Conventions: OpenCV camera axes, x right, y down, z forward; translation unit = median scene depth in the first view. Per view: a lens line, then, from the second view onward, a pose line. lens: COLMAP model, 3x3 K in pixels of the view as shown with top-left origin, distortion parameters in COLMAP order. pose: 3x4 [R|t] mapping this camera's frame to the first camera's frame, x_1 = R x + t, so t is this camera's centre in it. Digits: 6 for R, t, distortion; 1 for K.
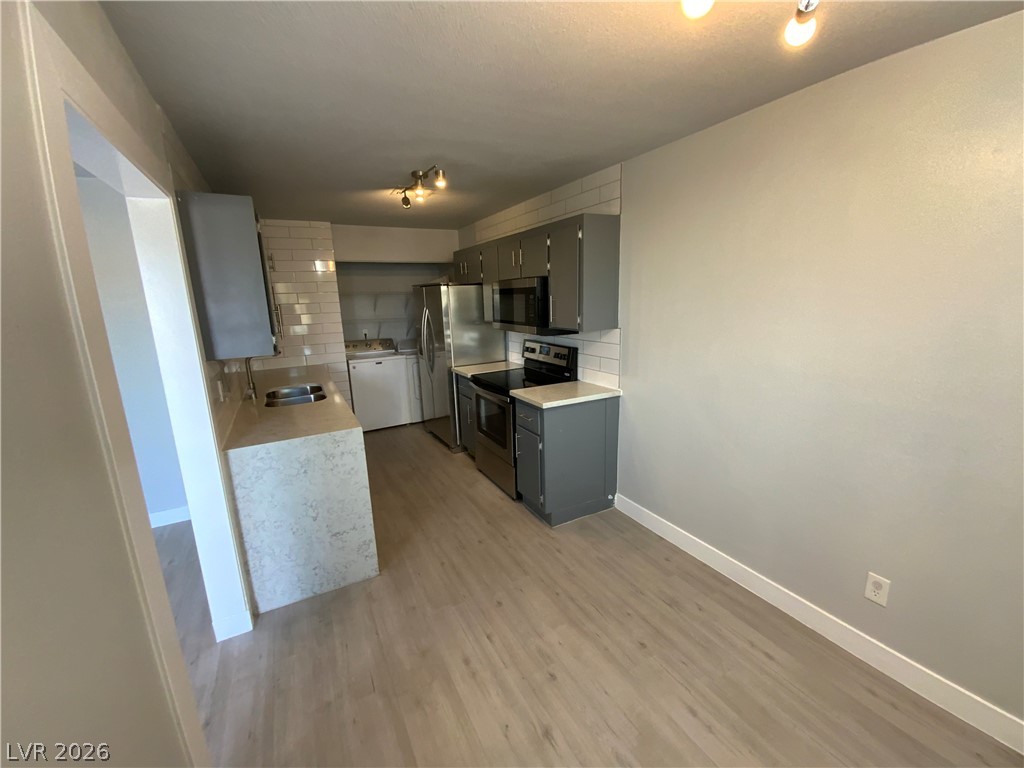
lens RADIAL K [[416.4, 0, 514.7], [0, 416.4, 383.9], [0, 0, 1]] dist [-0.000910, -0.000871]
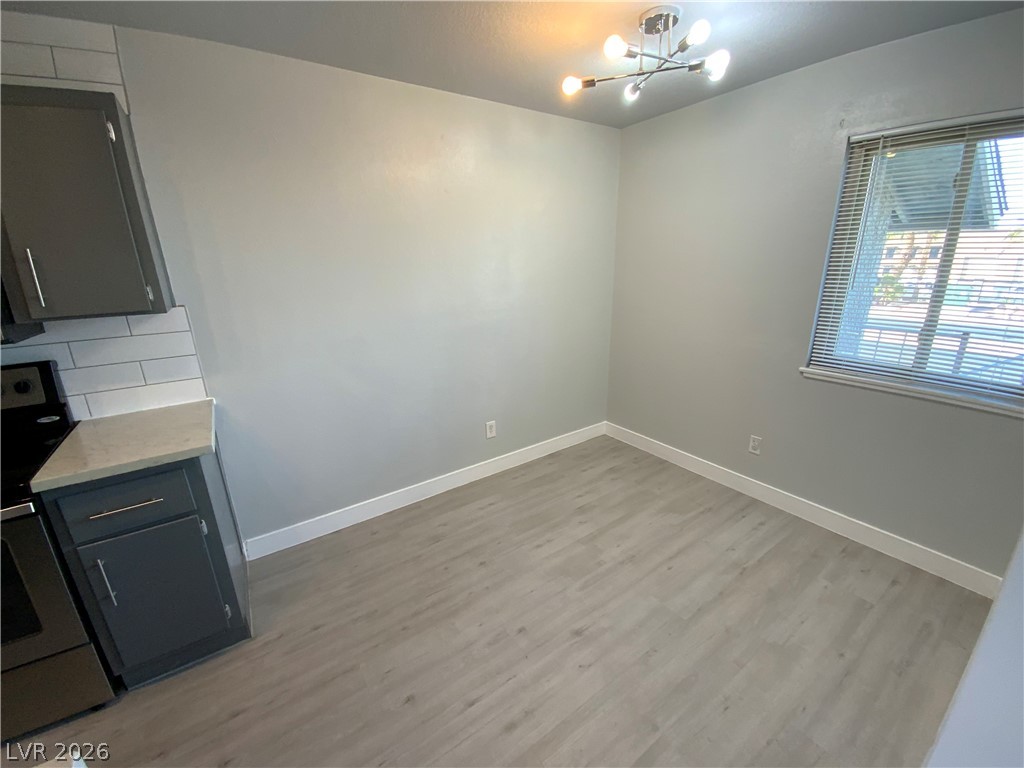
lens RADIAL K [[416.4, 0, 514.7], [0, 416.4, 383.9], [0, 0, 1]] dist [-0.000910, -0.000871]
pose [[-0.105334, -0.259407, 0.960006, -0.384872], [0.231377, 0.932489, 0.277359, -0.069801], [-0.967145, 0.251339, -0.038202, 0.488794]]
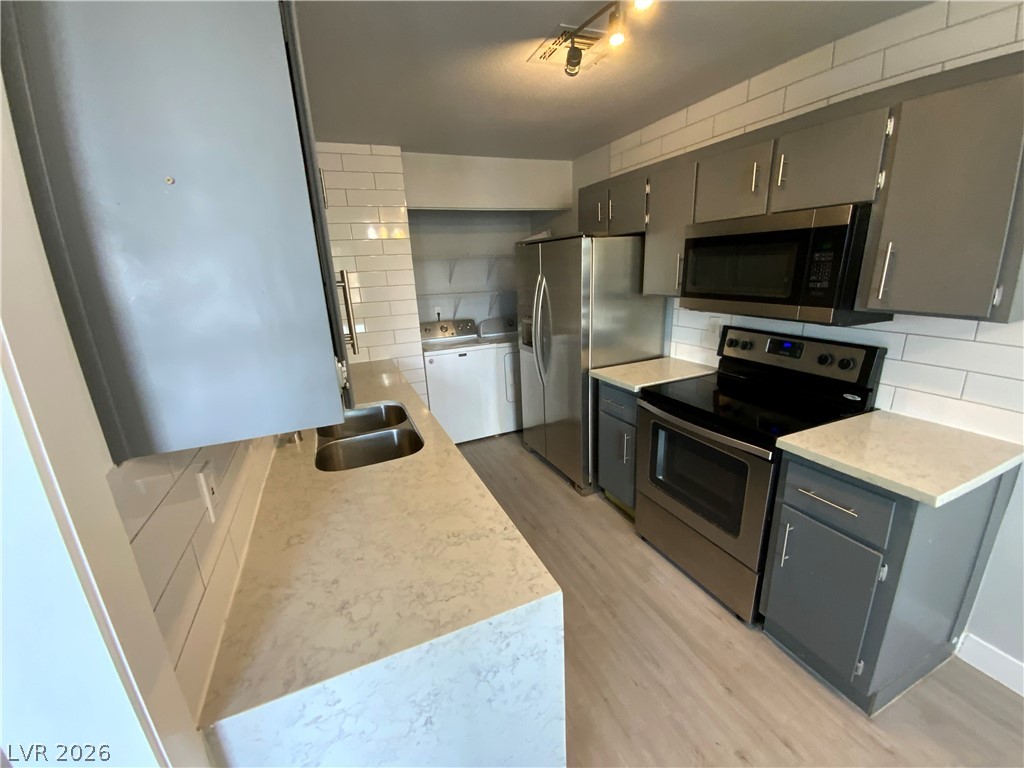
lens RADIAL K [[402.8, 0, 493.9], [0, 402.8, 377.0], [0, 0, 1]] dist [0.000393, -0.012352]
pose [[0.993245, 0.012505, -0.115356, -0.270582], [-0.005183, 0.997965, 0.063558, -0.078600], [0.115916, -0.062531, 0.991289, 0.445772]]
